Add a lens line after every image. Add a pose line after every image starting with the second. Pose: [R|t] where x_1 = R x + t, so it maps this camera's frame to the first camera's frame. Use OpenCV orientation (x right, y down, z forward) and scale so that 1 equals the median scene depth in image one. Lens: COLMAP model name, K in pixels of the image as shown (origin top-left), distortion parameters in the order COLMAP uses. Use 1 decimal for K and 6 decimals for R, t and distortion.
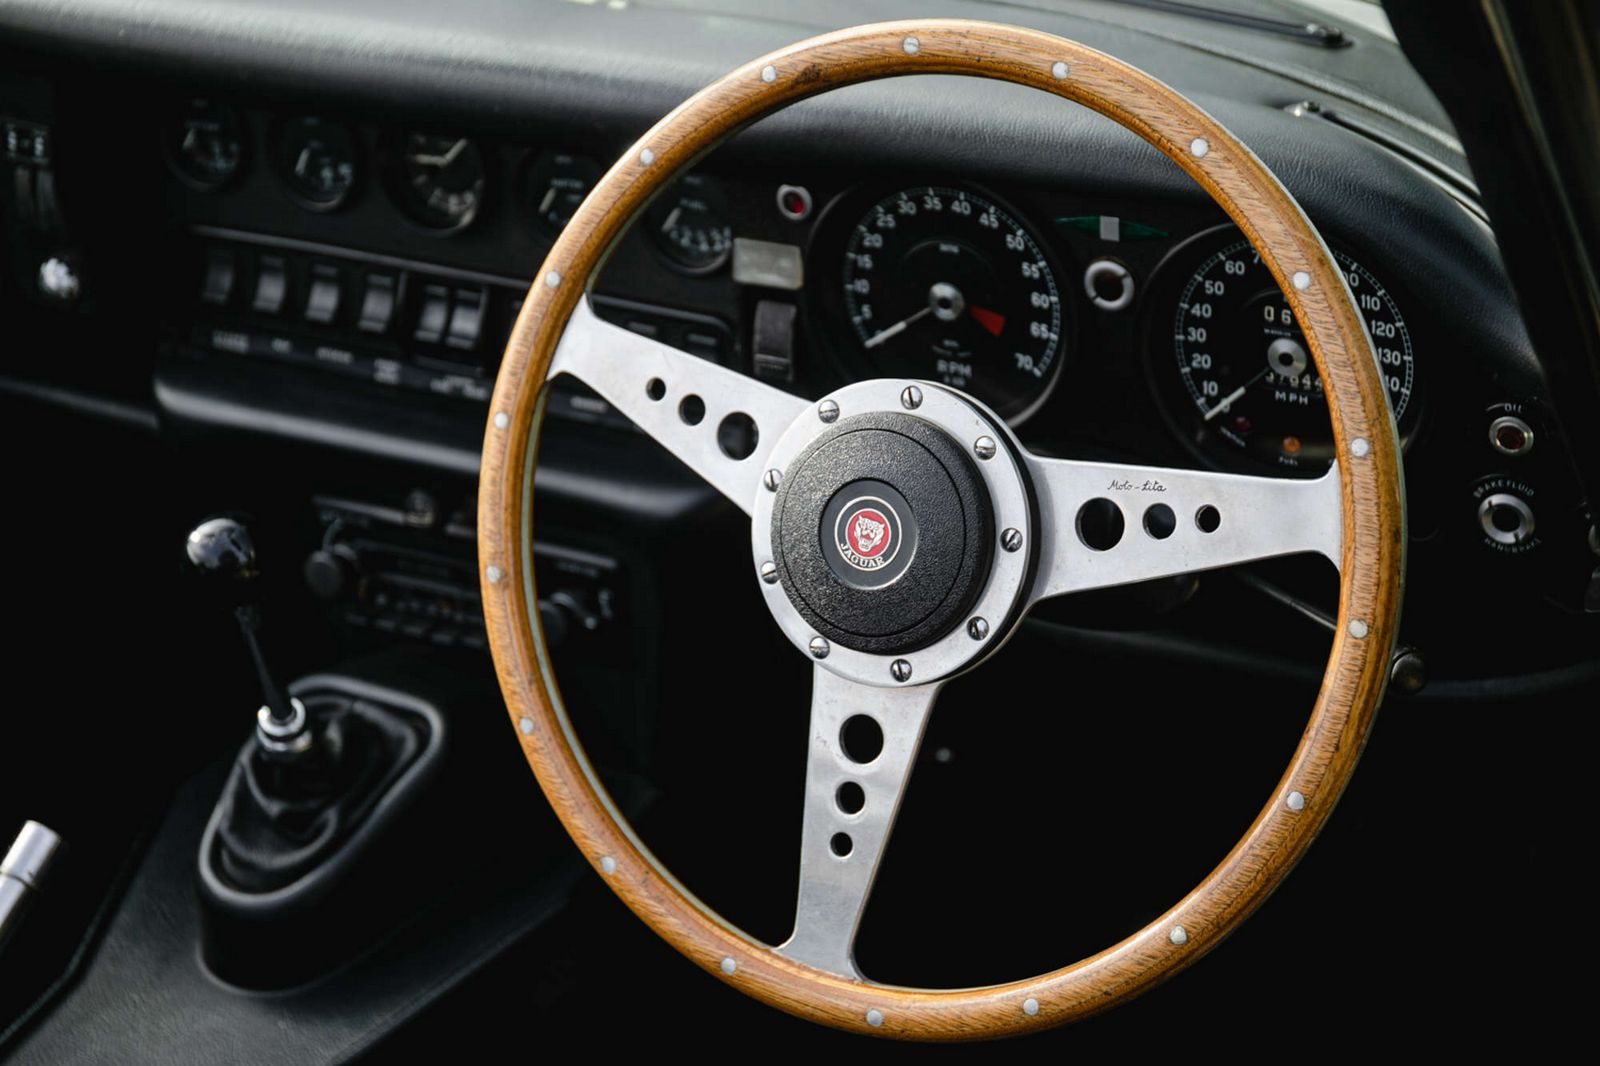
lens RADIAL K [[3184.4, 0, 809.2], [0, 3184.4, 521.4], [0, 0, 1]] dist [0.226992, 0.000000]
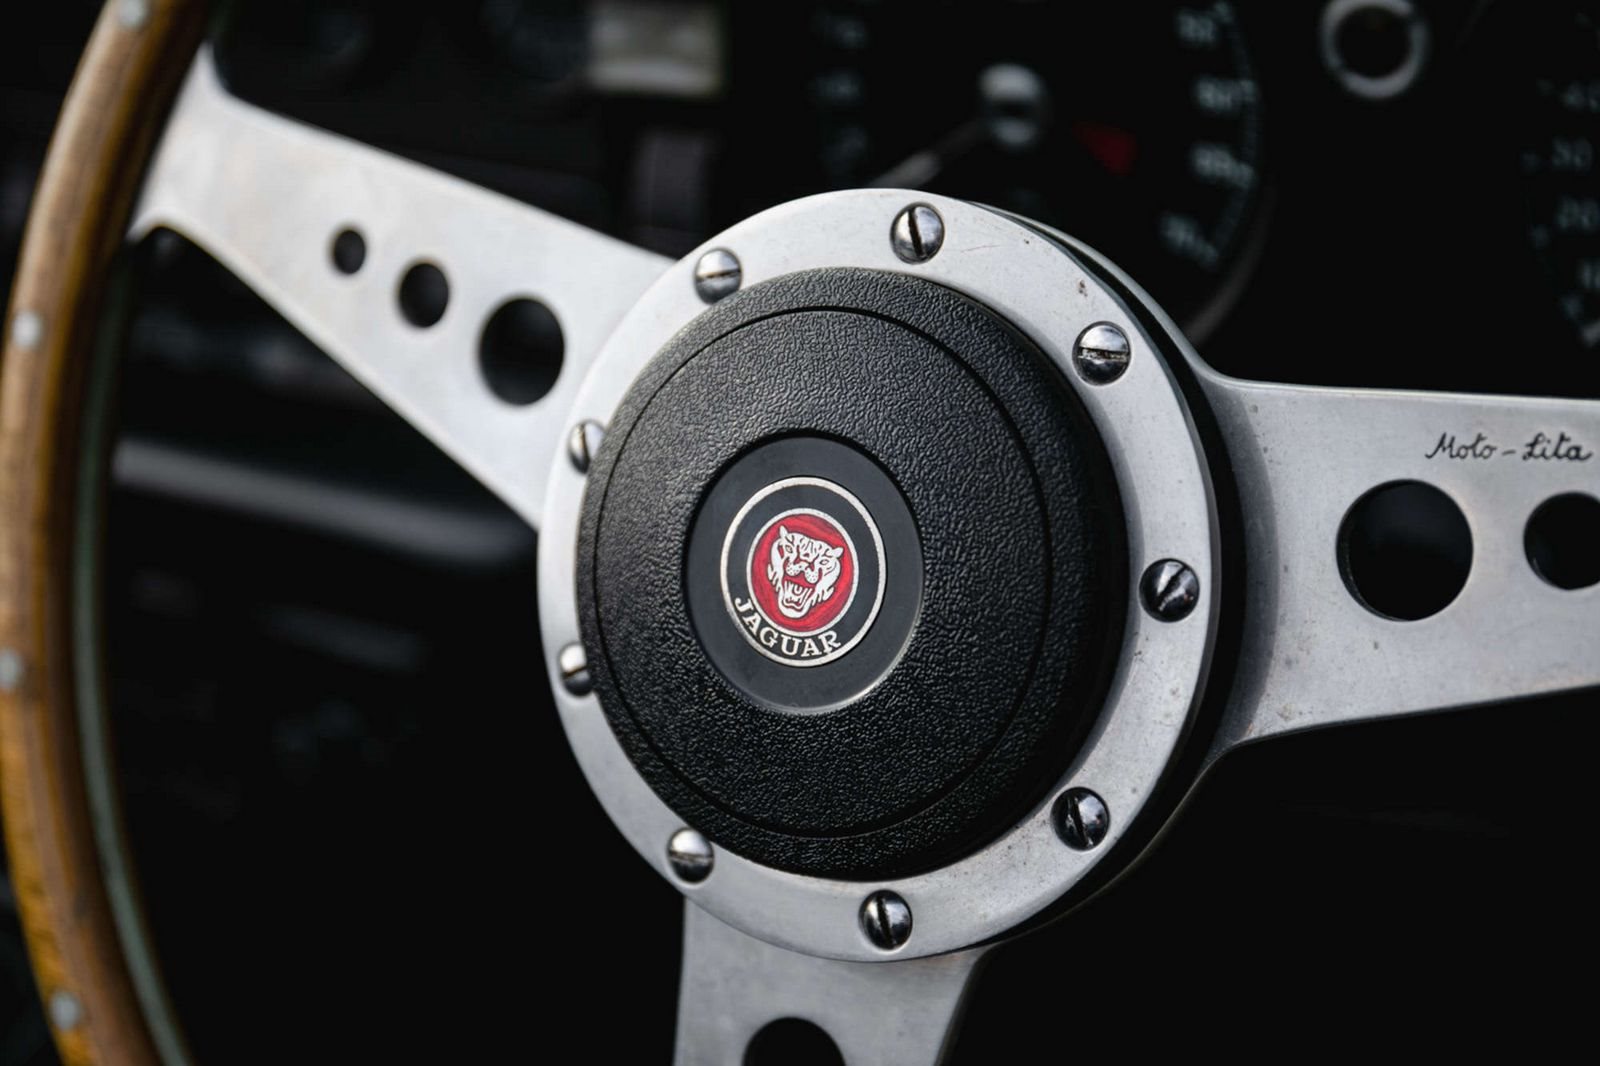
lens RADIAL K [[3184.4, 0, 791.1], [0, 3184.4, 540.2], [0, 0, 1]] dist [0.226992, 0.000000]
pose [[0.999348, 0.006739, -0.035467, 0.030502], [-0.007689, 0.999614, -0.026709, 0.010222], [0.035273, 0.026965, 0.999014, 0.594747]]
